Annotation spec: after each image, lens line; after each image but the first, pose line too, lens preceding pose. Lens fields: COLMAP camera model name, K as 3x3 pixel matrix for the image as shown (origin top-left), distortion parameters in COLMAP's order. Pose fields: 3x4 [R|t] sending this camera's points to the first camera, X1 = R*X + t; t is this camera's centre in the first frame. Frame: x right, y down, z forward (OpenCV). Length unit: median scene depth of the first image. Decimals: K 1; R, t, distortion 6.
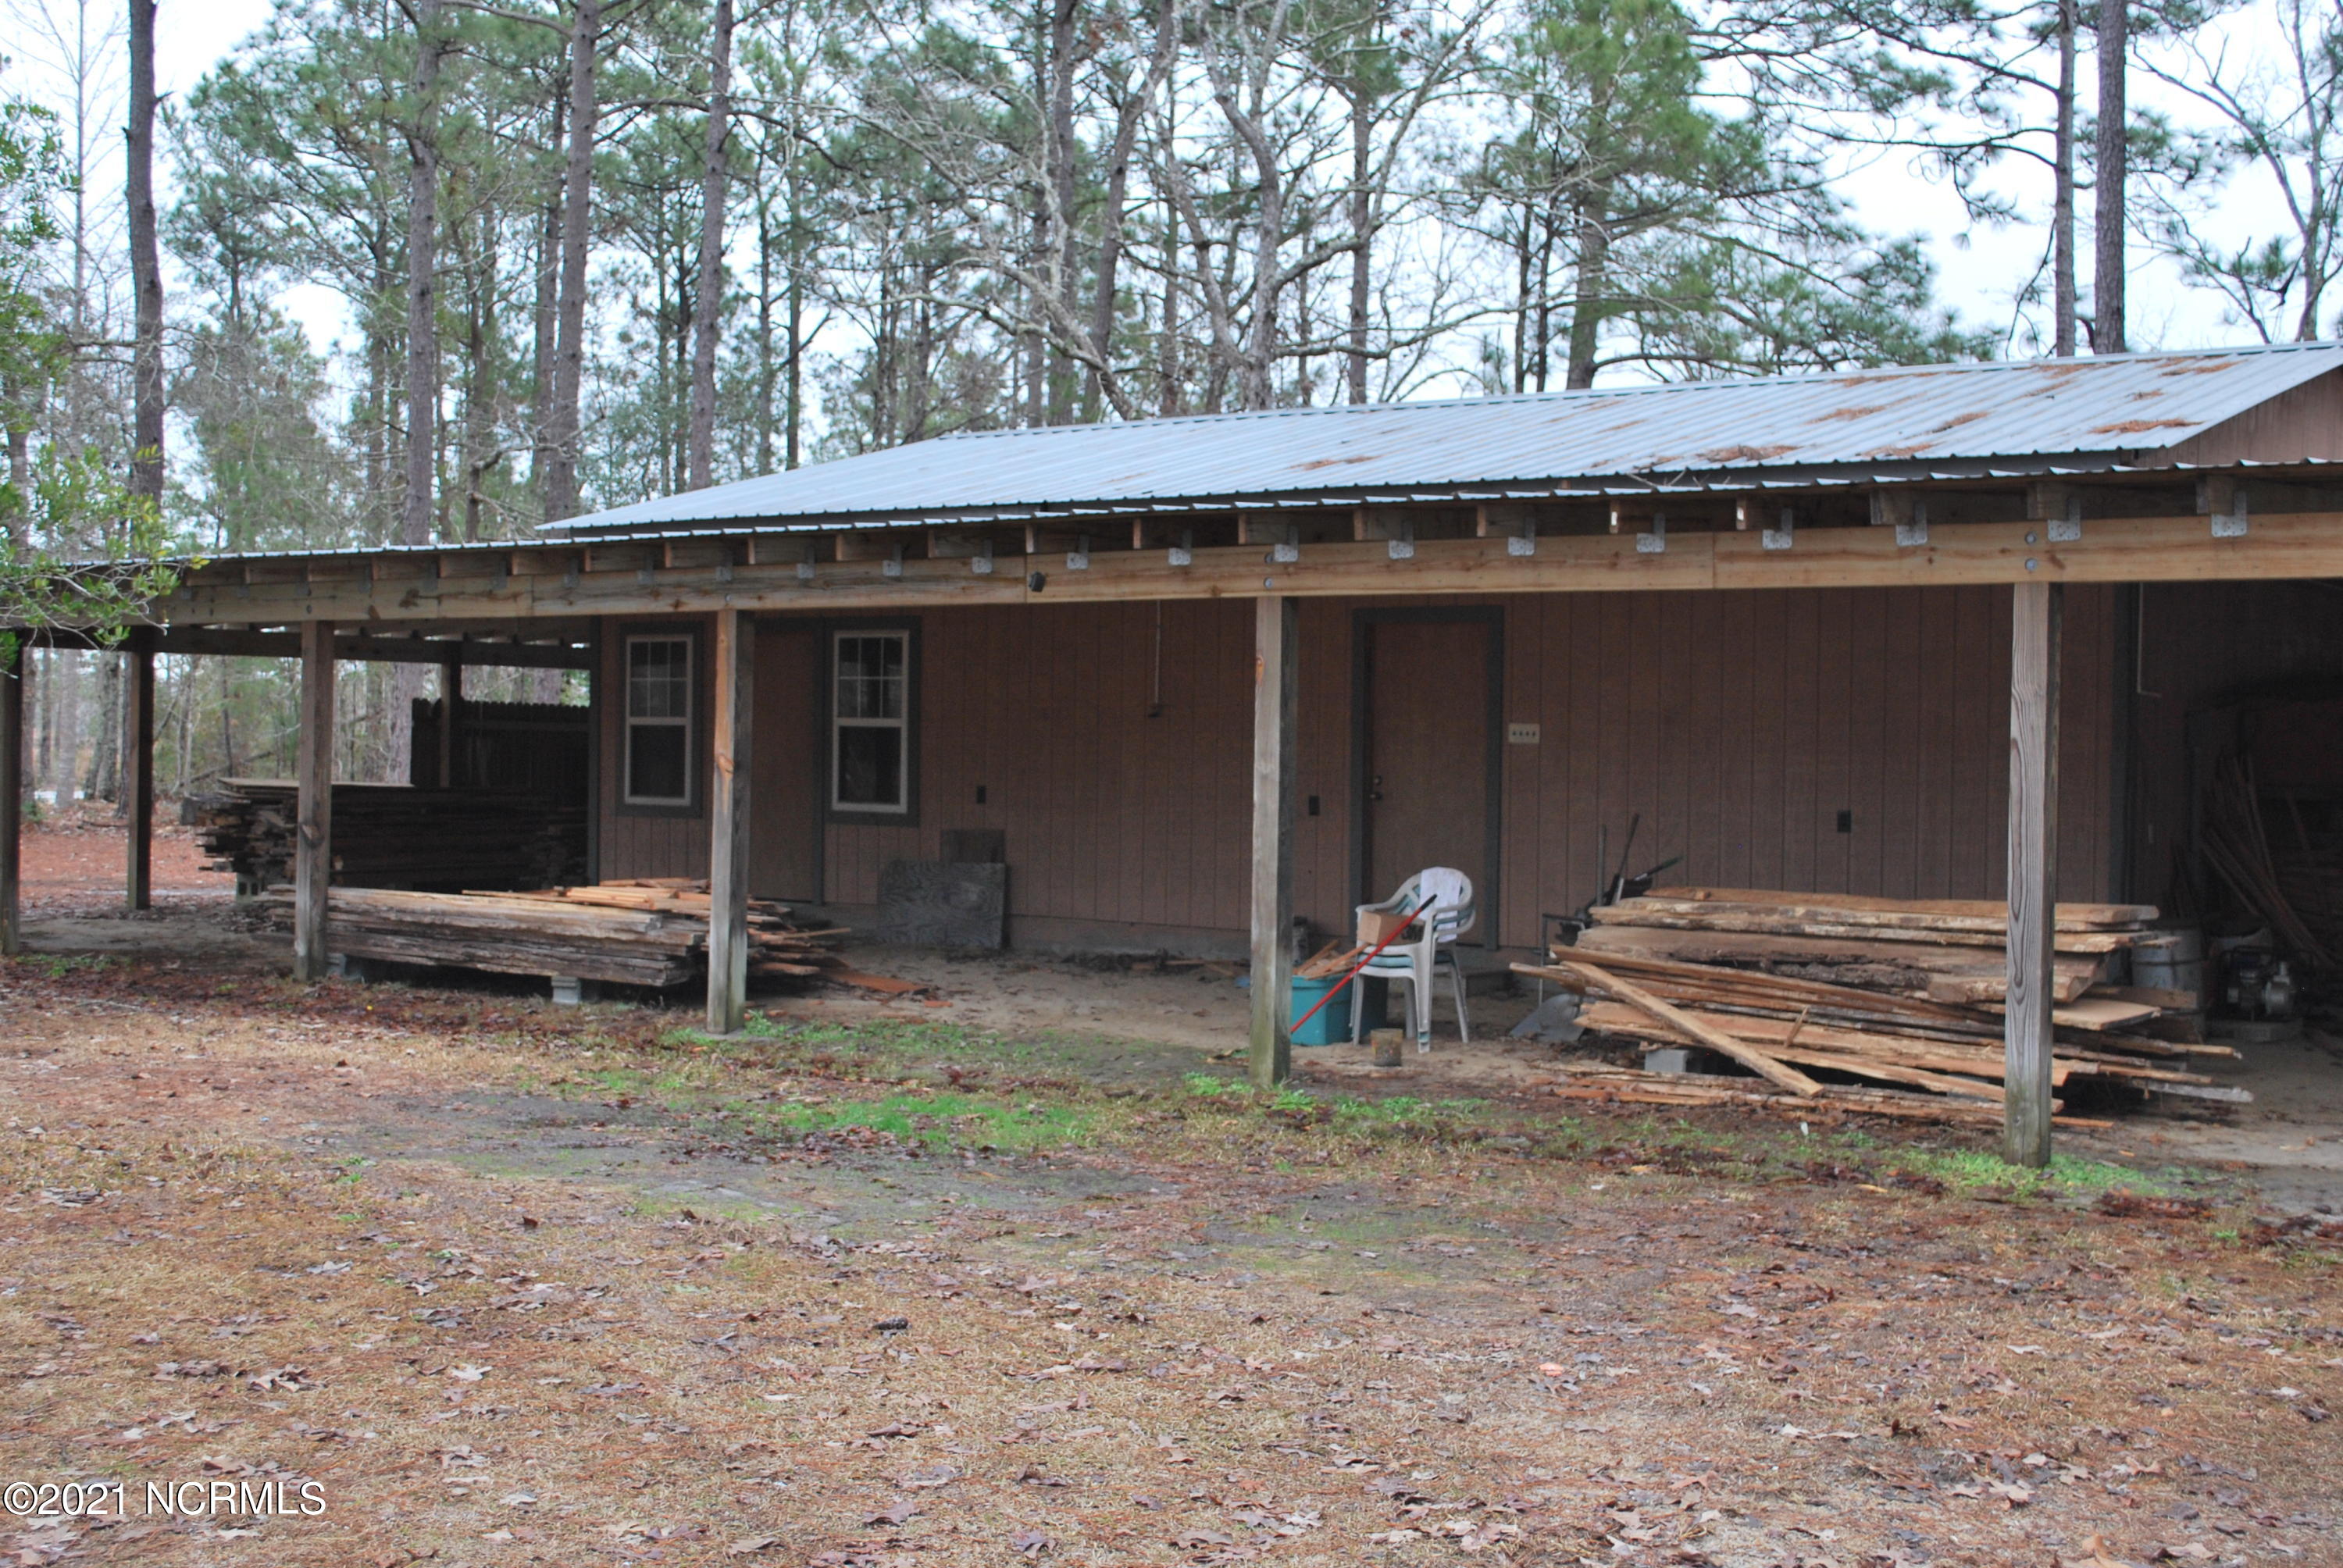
lens RADIAL K [[2657.3, 0, 1171.5], [0, 2657.3, 784.0], [0, 0, 1]] dist [-0.015231, -0.040692]
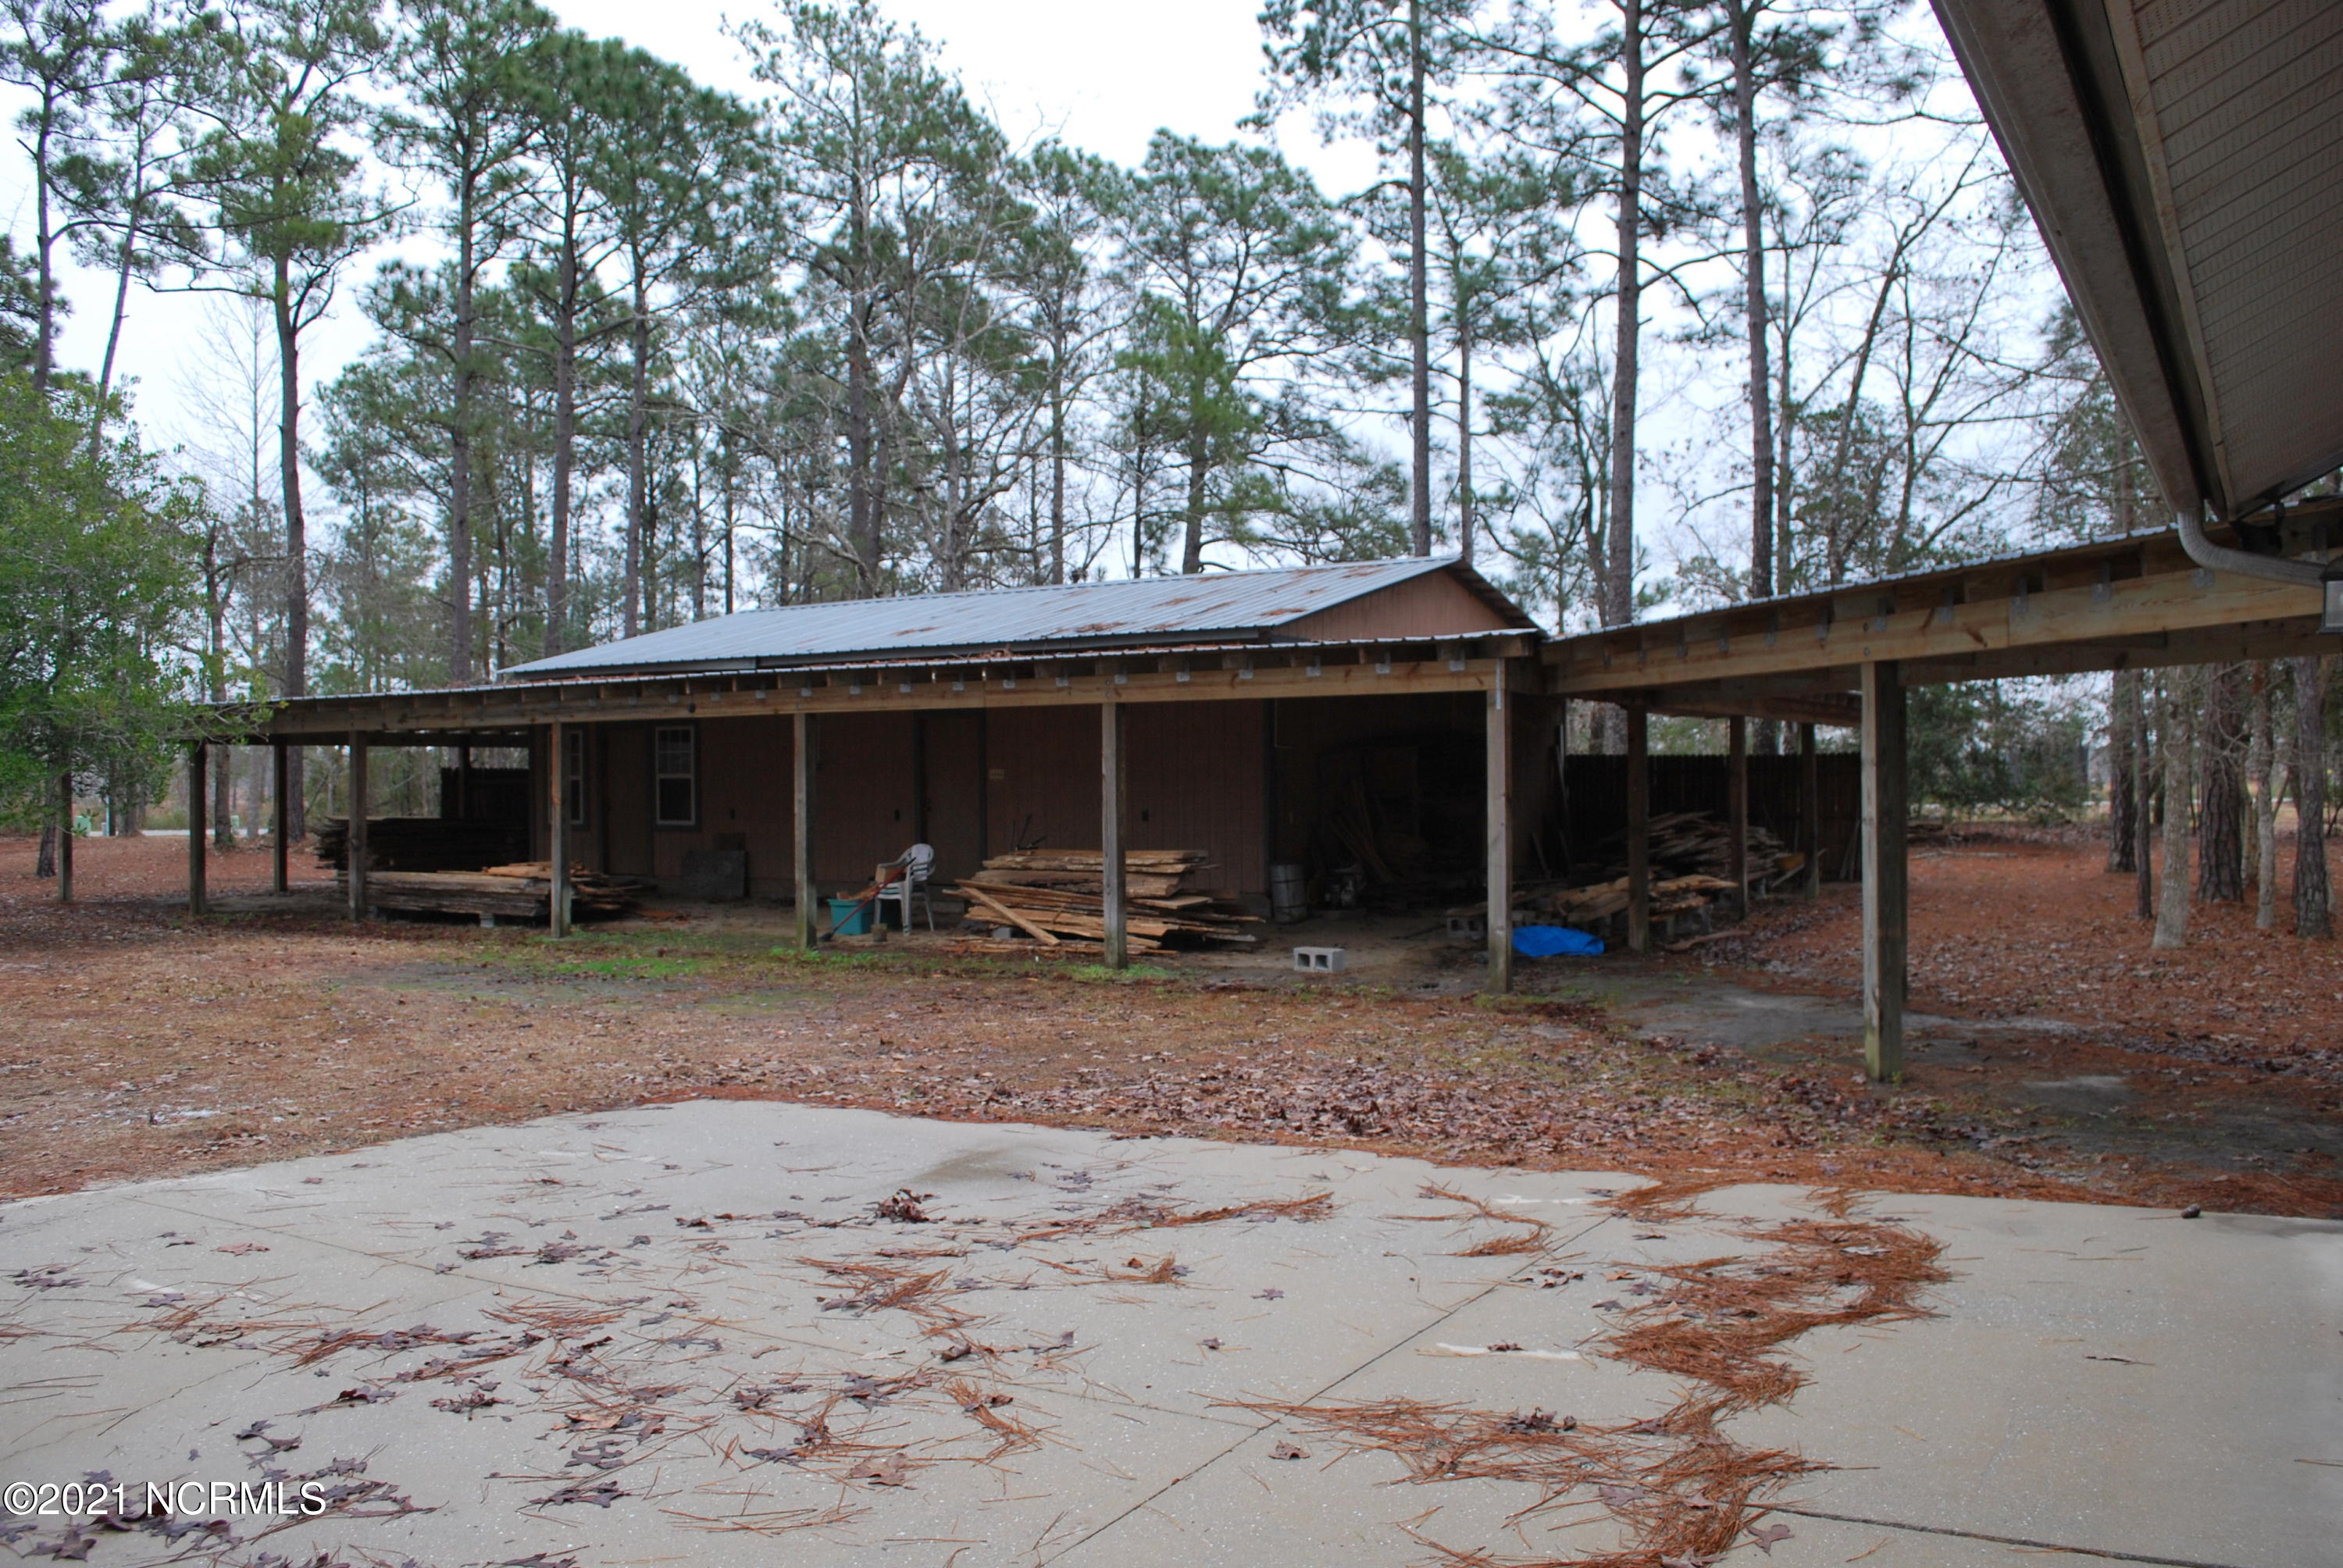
lens RADIAL K [[1820.5, 0, 1169.8], [0, 1820.5, 776.4], [0, 0, 1]] dist [-0.064150, -0.001114]
pose [[0.997490, -0.024639, 0.066383, 0.143101], [0.025694, 0.999556, -0.015096, 0.004646], [-0.065982, 0.016764, 0.997680, -0.265672]]
